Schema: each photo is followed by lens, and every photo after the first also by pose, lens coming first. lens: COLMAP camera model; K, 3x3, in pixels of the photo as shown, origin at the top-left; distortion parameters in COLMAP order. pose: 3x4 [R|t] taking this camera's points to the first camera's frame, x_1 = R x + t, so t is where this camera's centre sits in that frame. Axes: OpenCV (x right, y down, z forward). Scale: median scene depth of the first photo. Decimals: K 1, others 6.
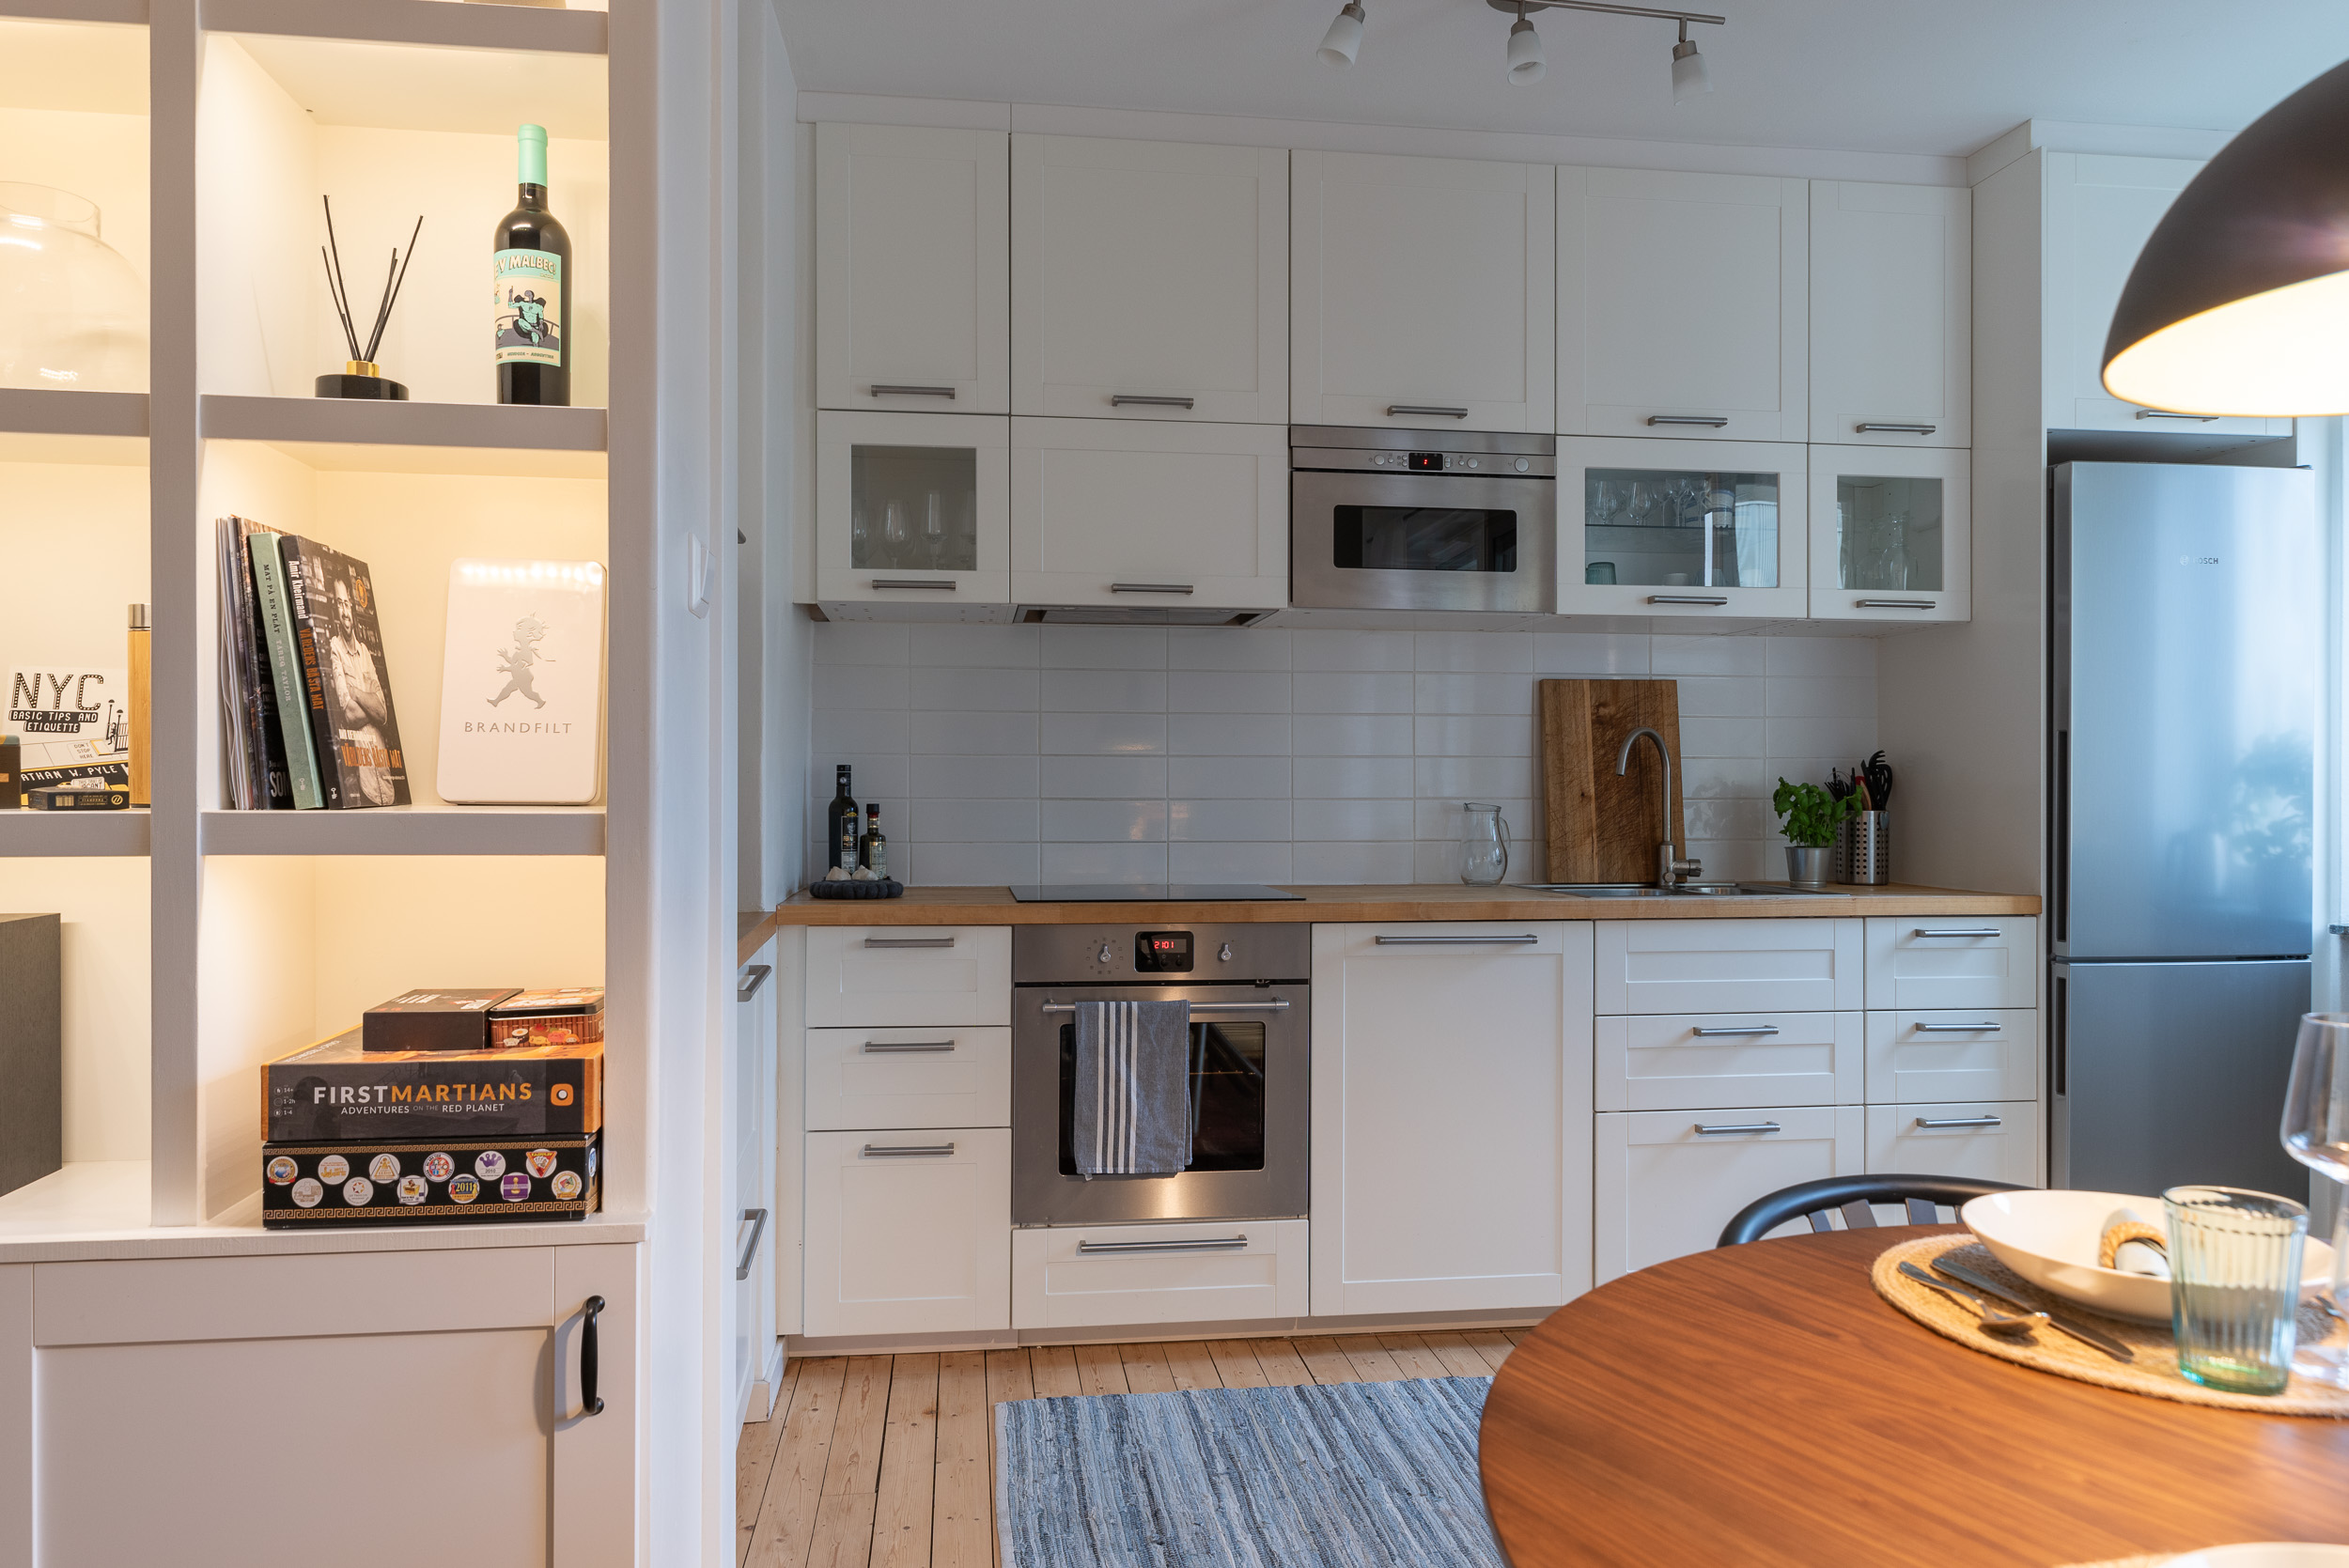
lens RADIAL K [[1583.0, 0, 1183.9], [0, 1583.0, 788.3], [0, 0, 1]] dist [0.004648, -0.000452]
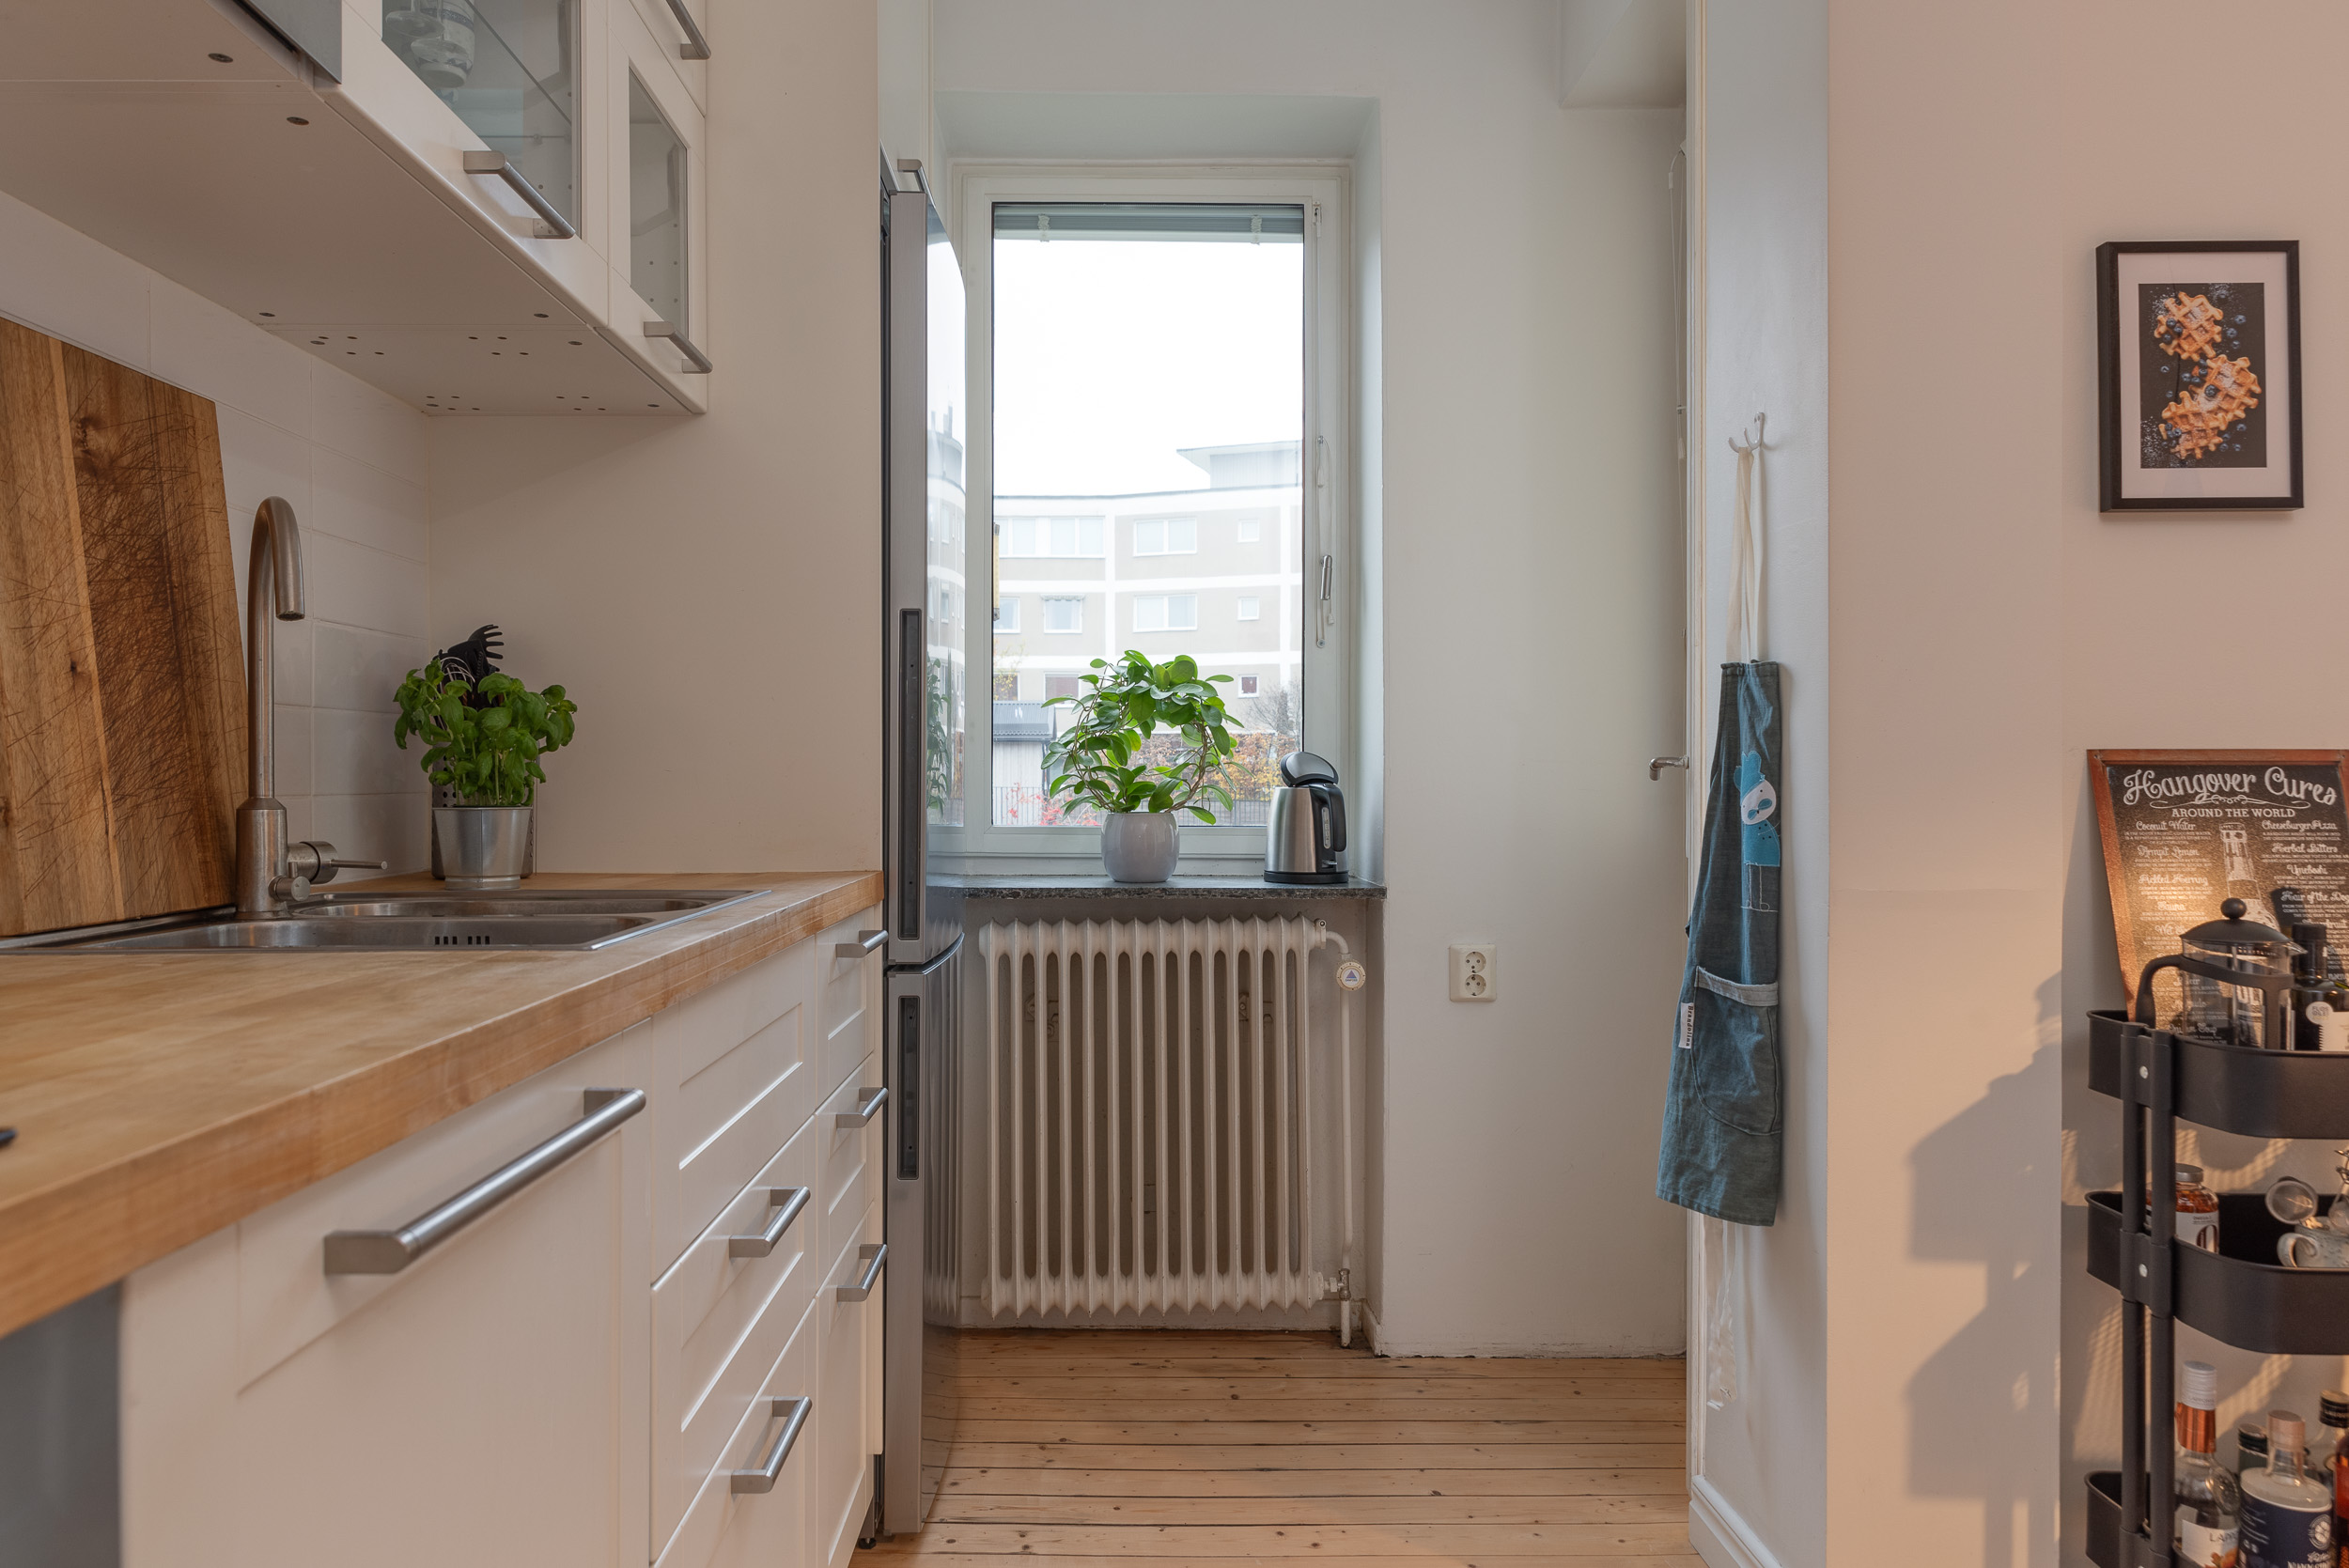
lens RADIAL K [[1583.9, 0, 1139.3], [0, 1583.9, 782.5], [0, 0, 1]] dist [0.009160, -0.001548]
pose [[0.131133, -0.002115, 0.991363, -0.074732], [-0.003118, 0.999992, 0.002546, 0.033500], [-0.991360, -0.003425, 0.131125, 0.887900]]
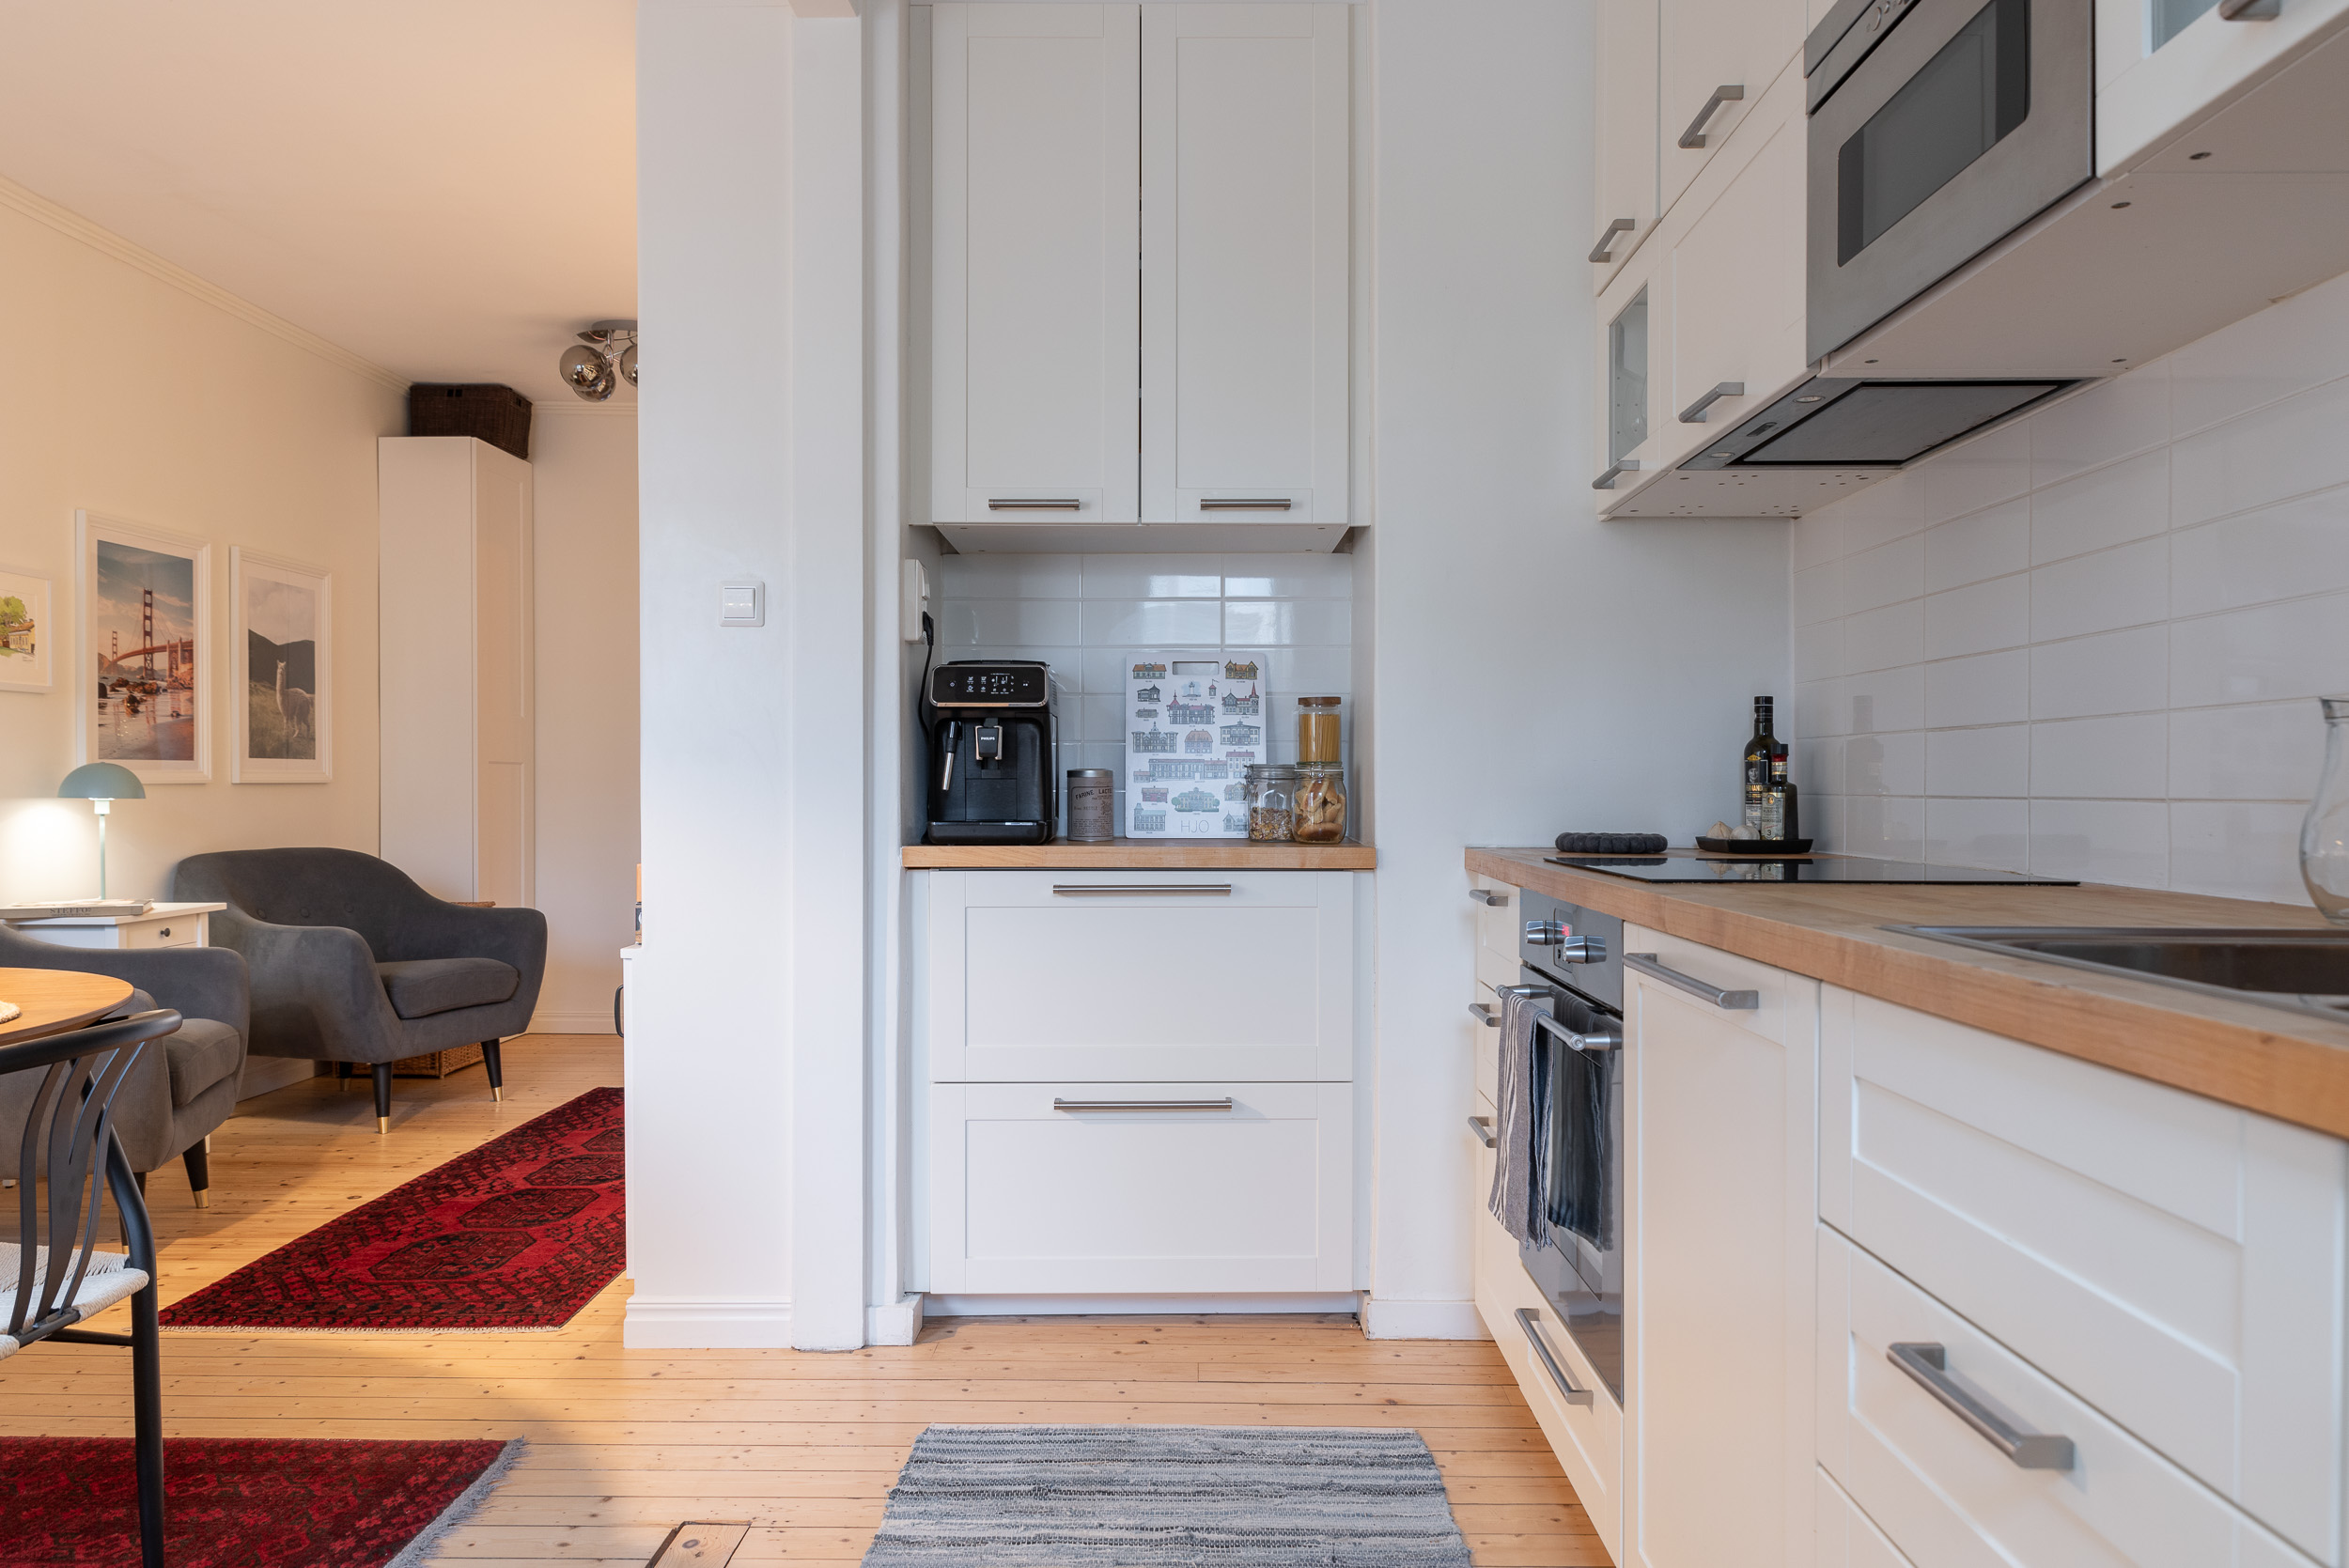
lens RADIAL K [[1597.7, 0, 1171.7], [0, 1597.7, 806.4], [0, 0, 1]] dist [0.000135, -0.000011]
pose [[-0.154902, 0.009249, -0.987886, 0.714974], [0.001224, 0.999957, 0.009170, 0.037325], [0.987929, 0.000212, -0.154907, 0.943543]]
